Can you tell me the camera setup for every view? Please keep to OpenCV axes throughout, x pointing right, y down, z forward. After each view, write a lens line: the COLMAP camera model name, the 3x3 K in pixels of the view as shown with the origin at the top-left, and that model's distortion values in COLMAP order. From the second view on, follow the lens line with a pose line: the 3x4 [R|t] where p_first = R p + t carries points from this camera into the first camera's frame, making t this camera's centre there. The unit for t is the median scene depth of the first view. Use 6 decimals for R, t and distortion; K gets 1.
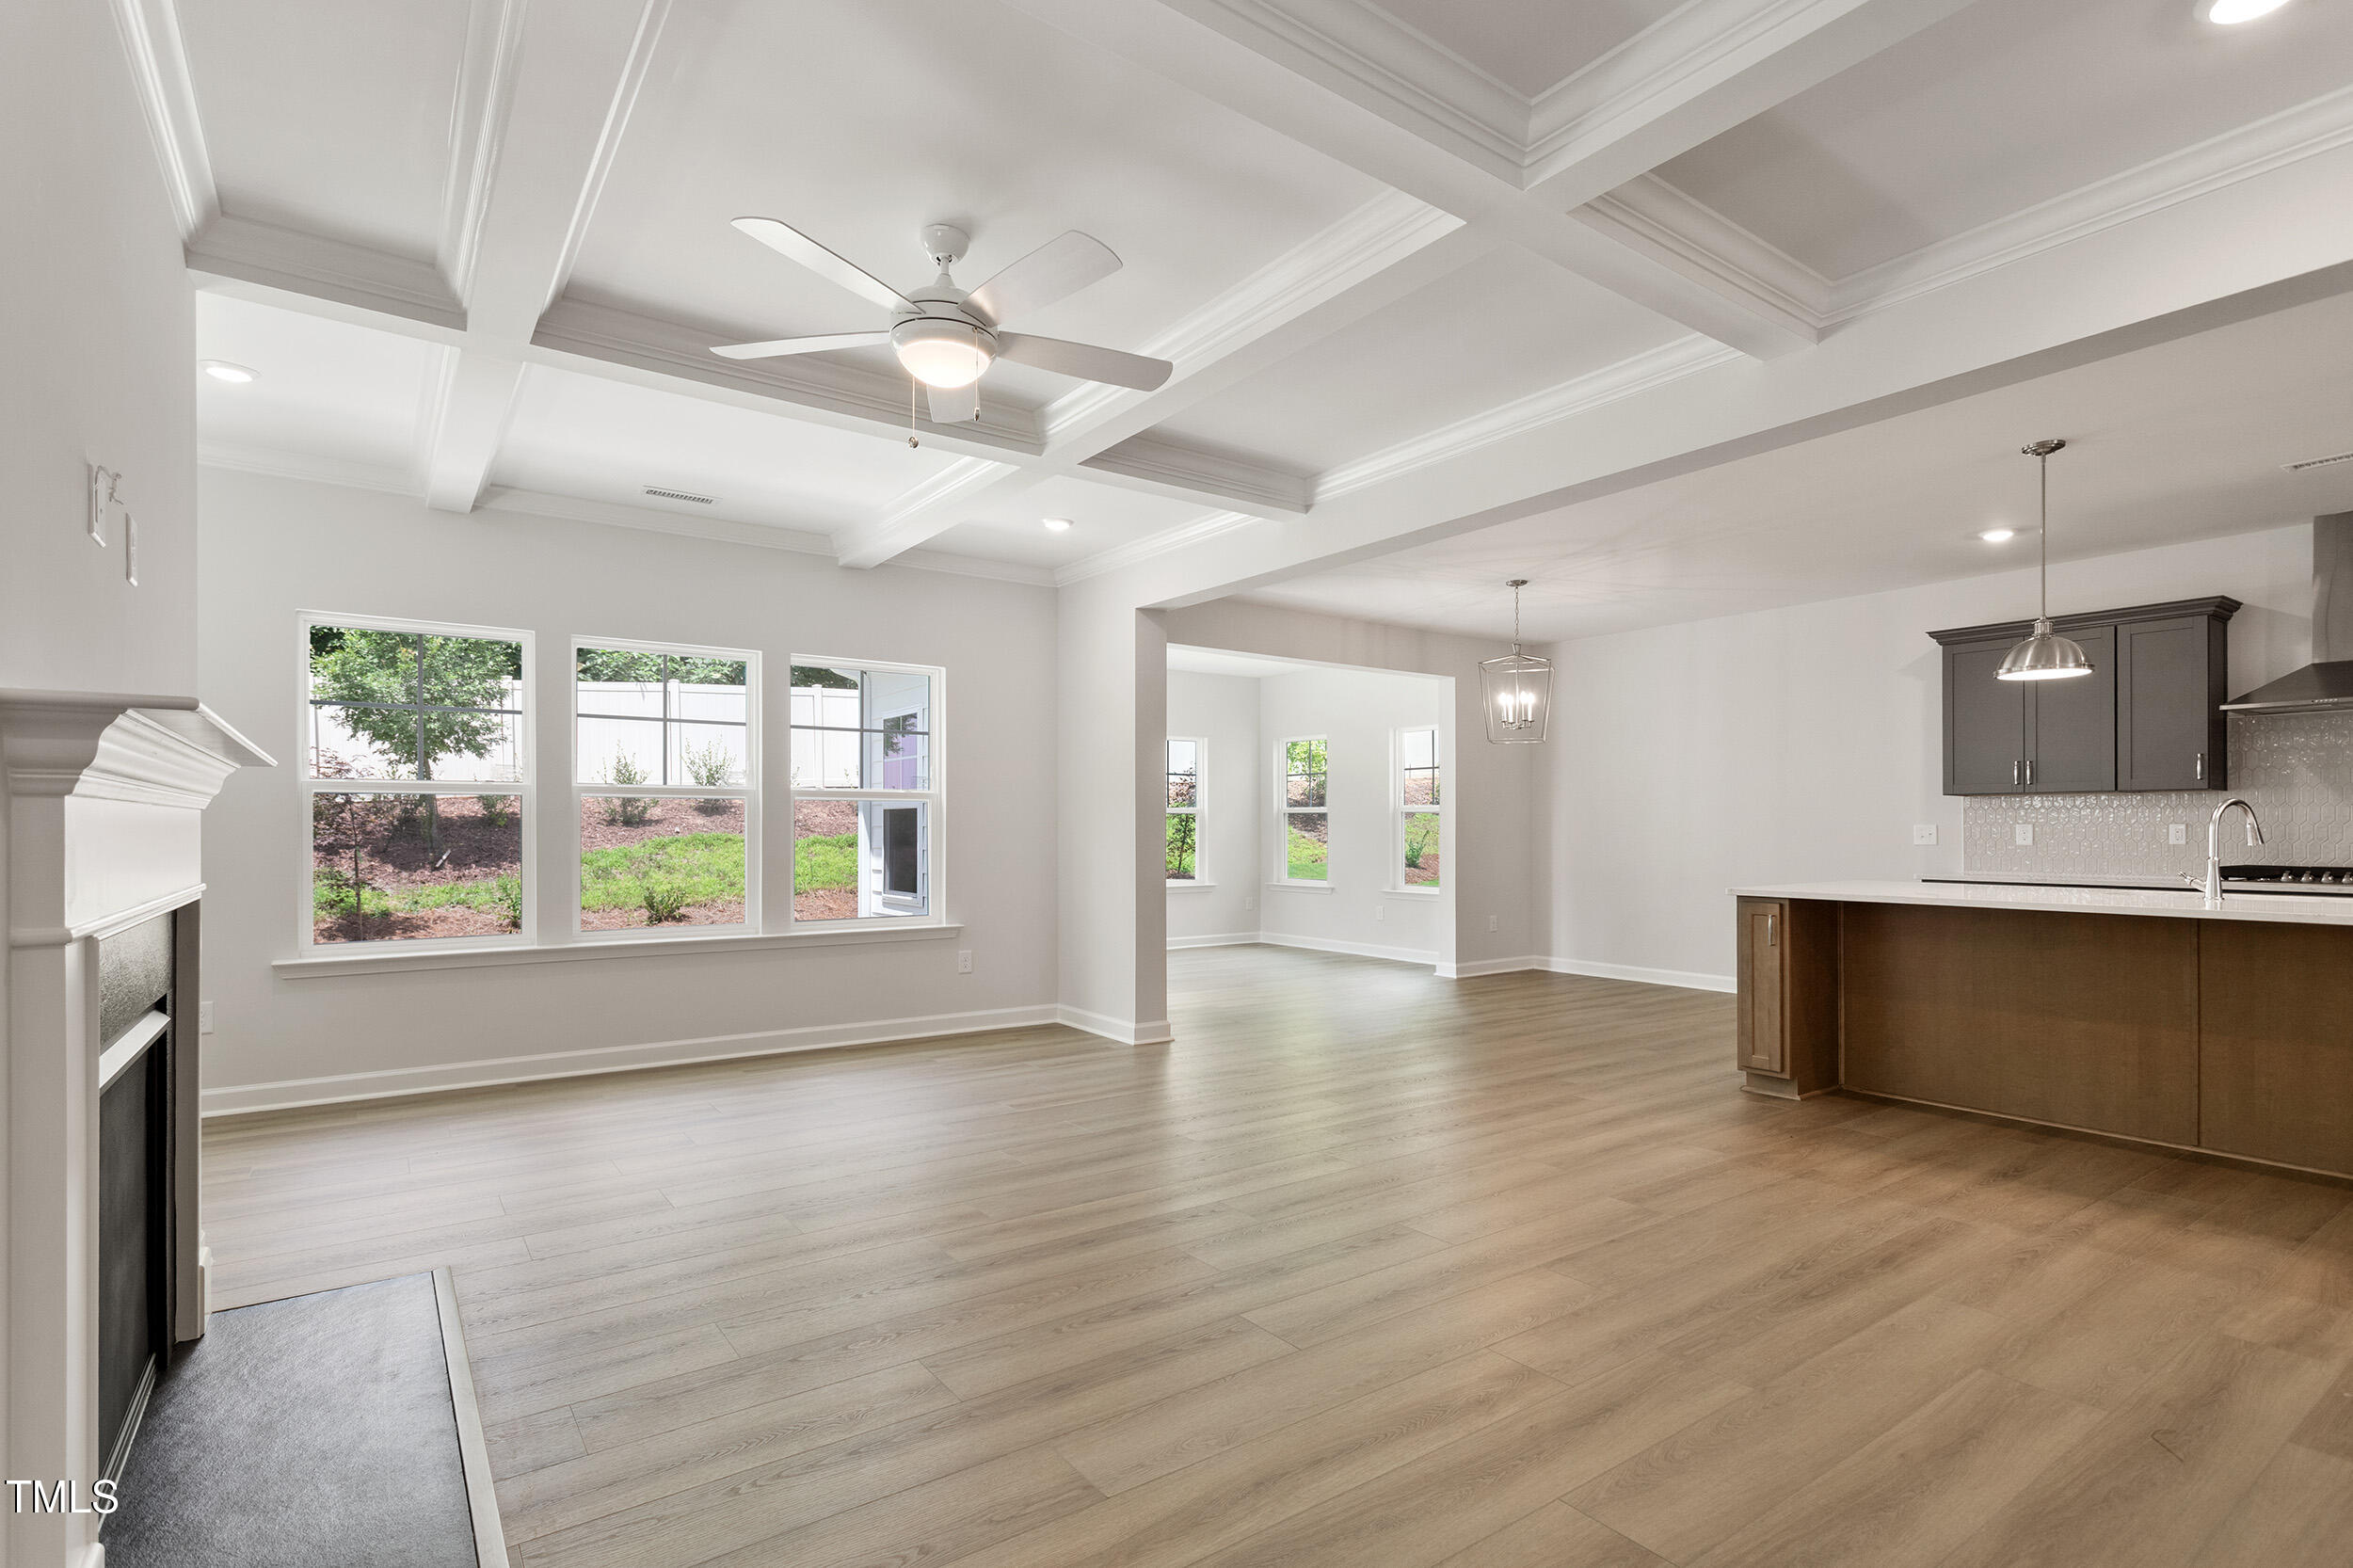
lens RADIAL K [[1107.2, 0, 1142.6], [0, 1107.2, 820.2], [0, 0, 1]] dist [0.000072, 0.000829]
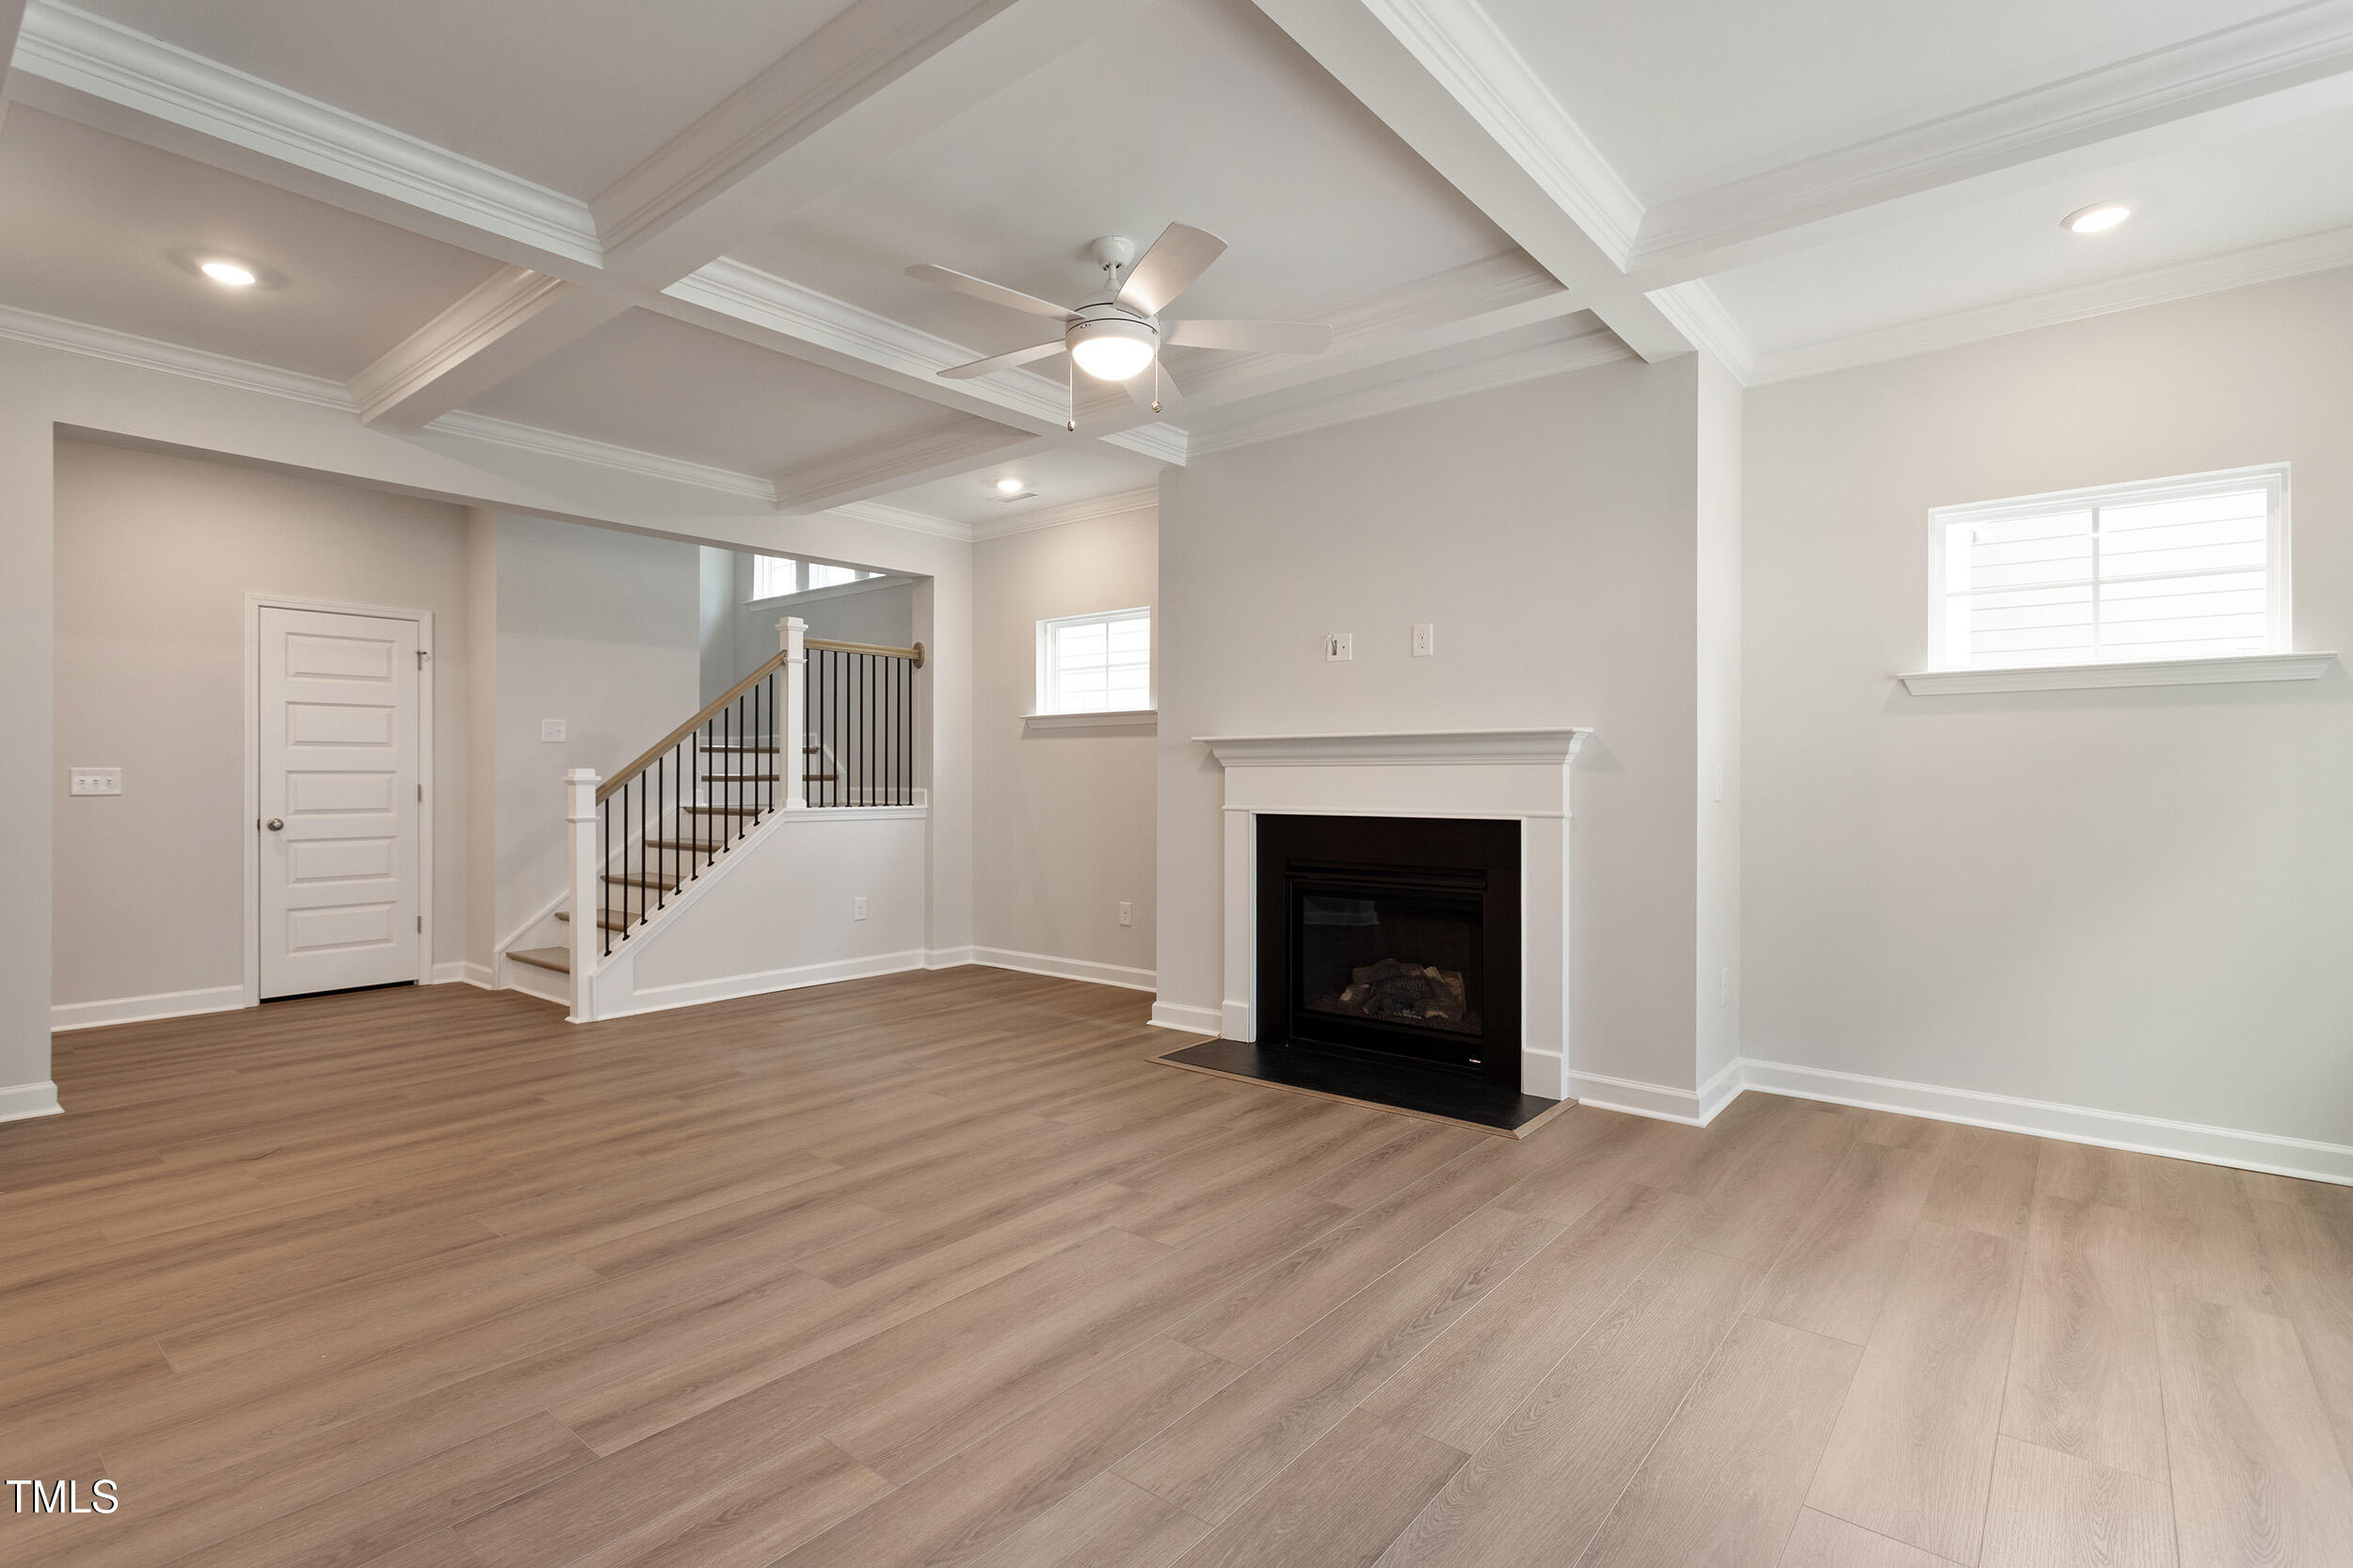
lens RADIAL K [[1107.2, 0, 1164.3], [0, 1107.2, 783.7], [0, 0, 1]] dist [0.000072, 0.000829]
pose [[-0.960961, -0.000575, -0.276684, 0.025086], [0.000766, 0.999988, -0.004740, 0.006874], [0.276684, -0.004767, -0.960949, 0.663758]]
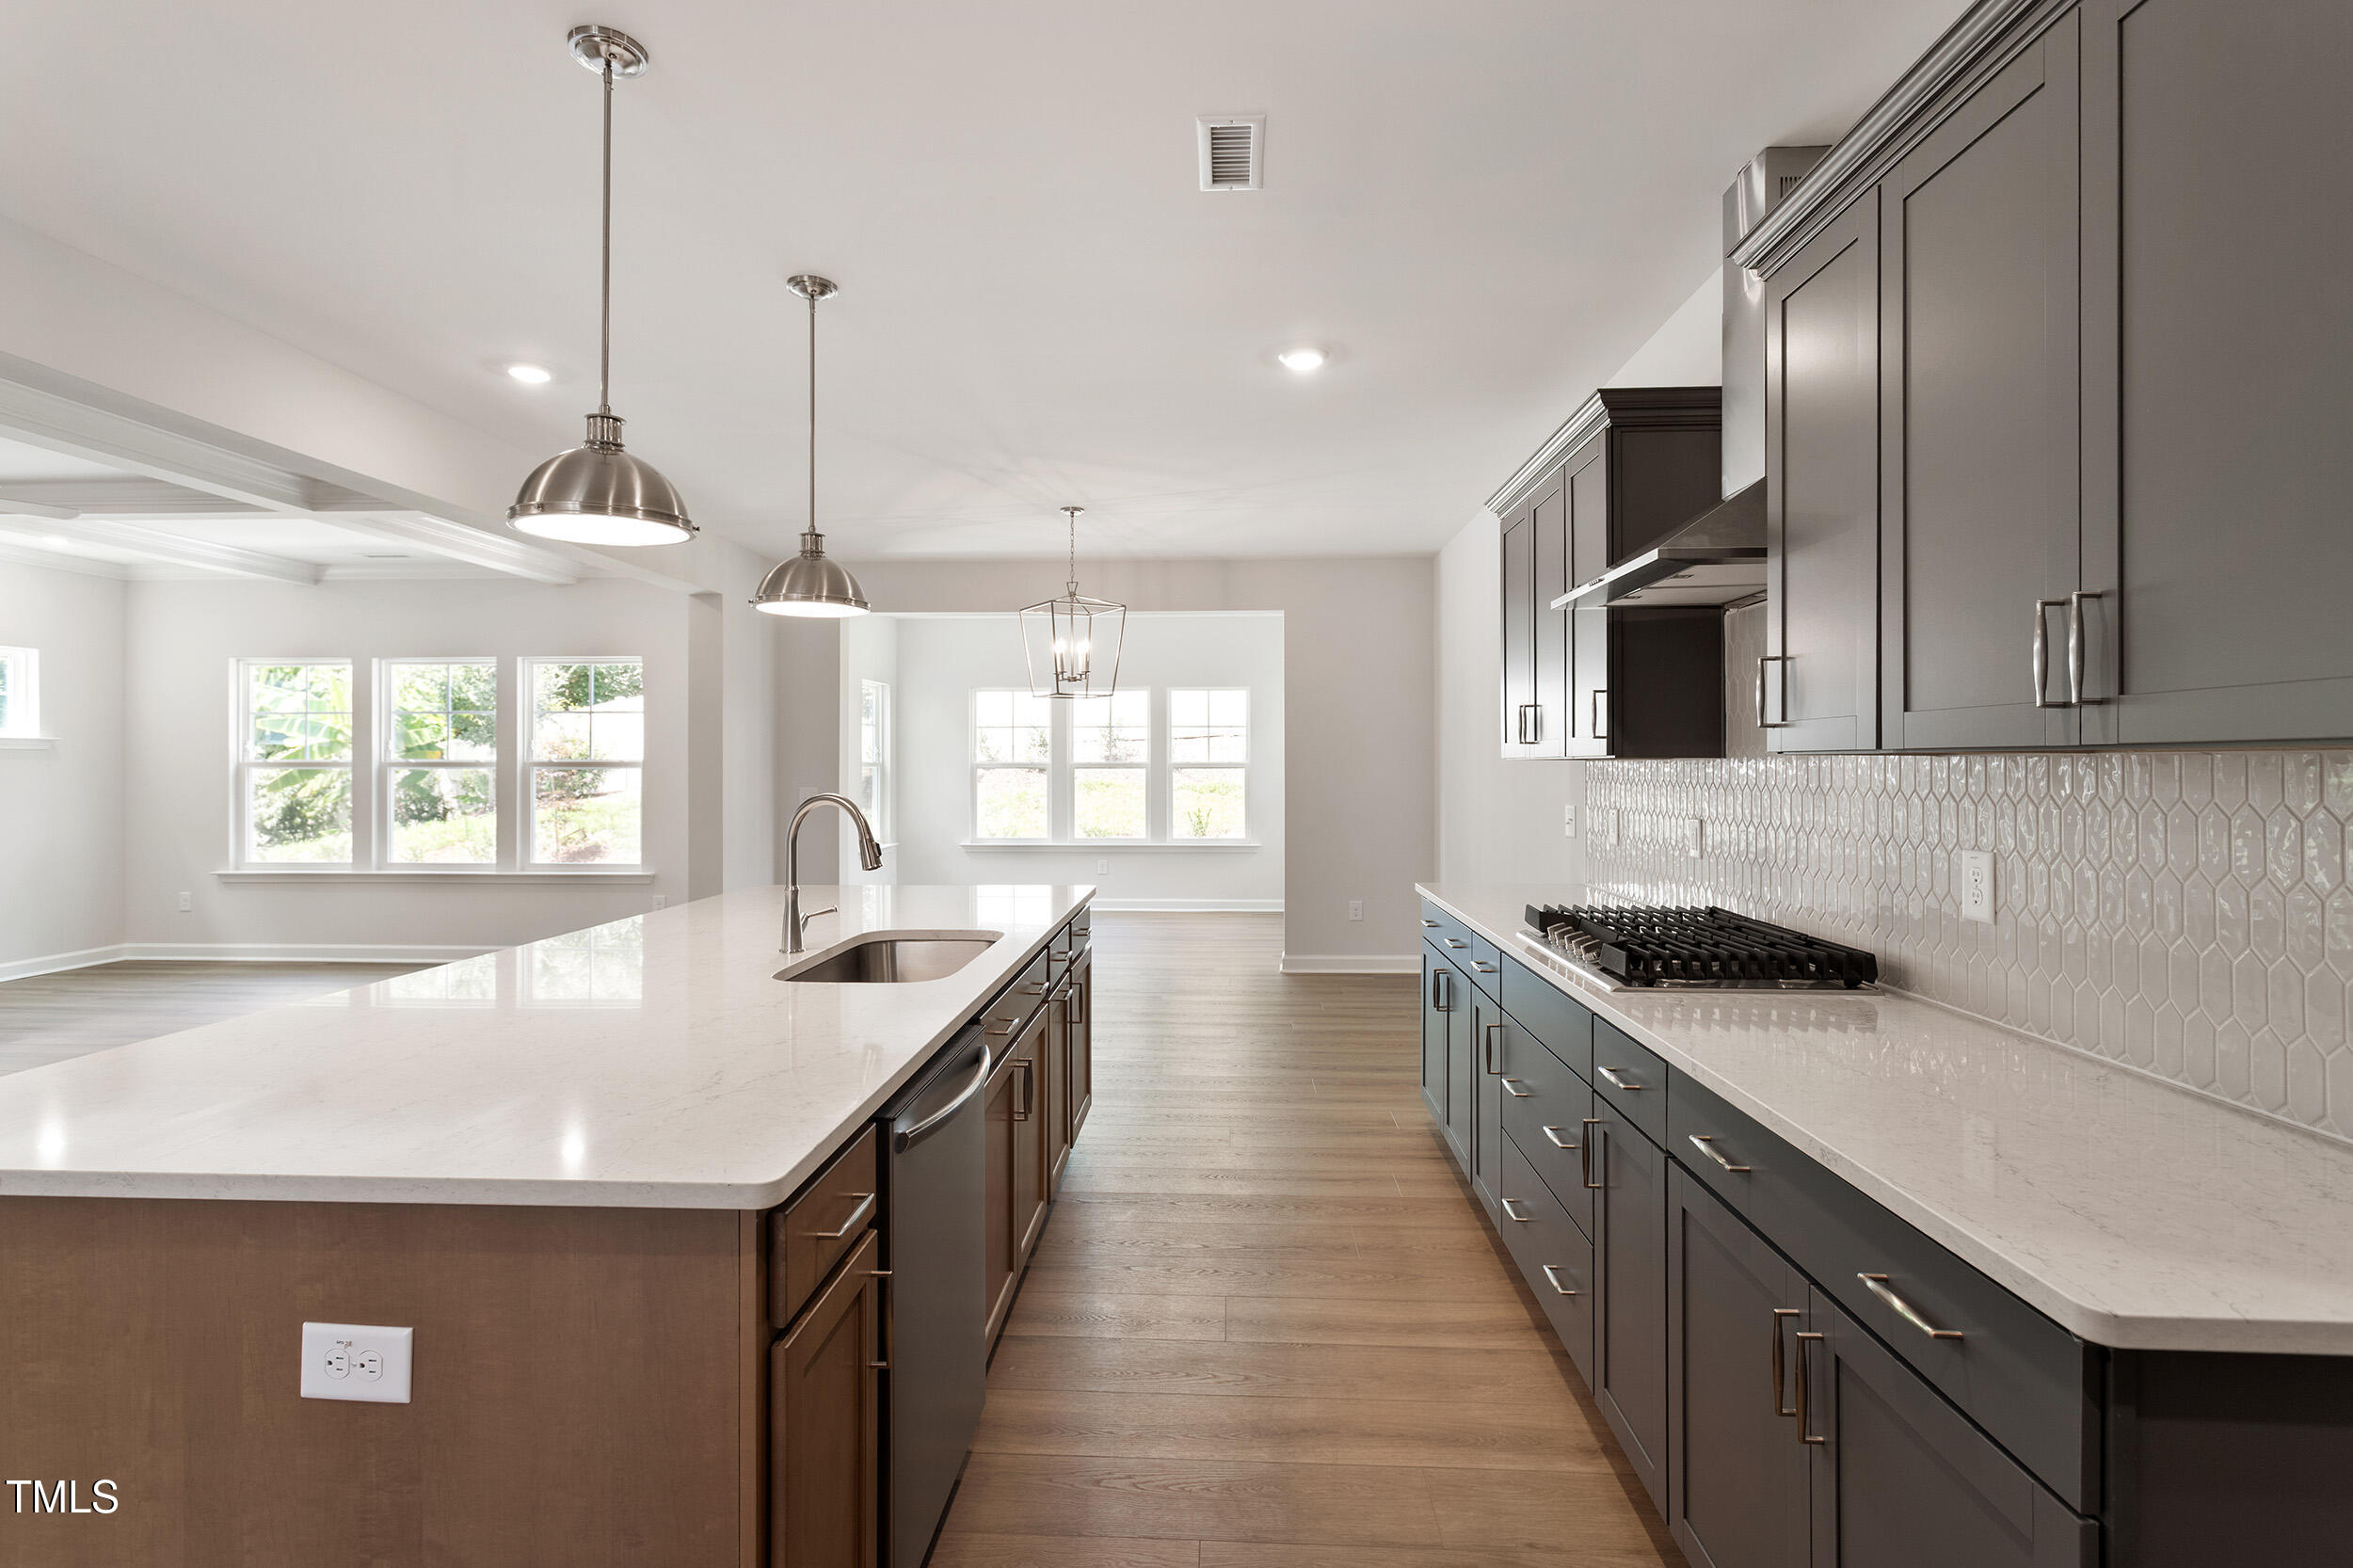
lens RADIAL K [[1107.2, 0, 1159.1], [0, 1107.2, 760.7], [0, 0, 1]] dist [0.000072, 0.000829]
pose [[0.794220, -0.003342, -0.607621, 0.693724], [0.006457, 0.999975, 0.002939, -0.017741], [0.607596, -0.006258, 0.794222, 0.277567]]
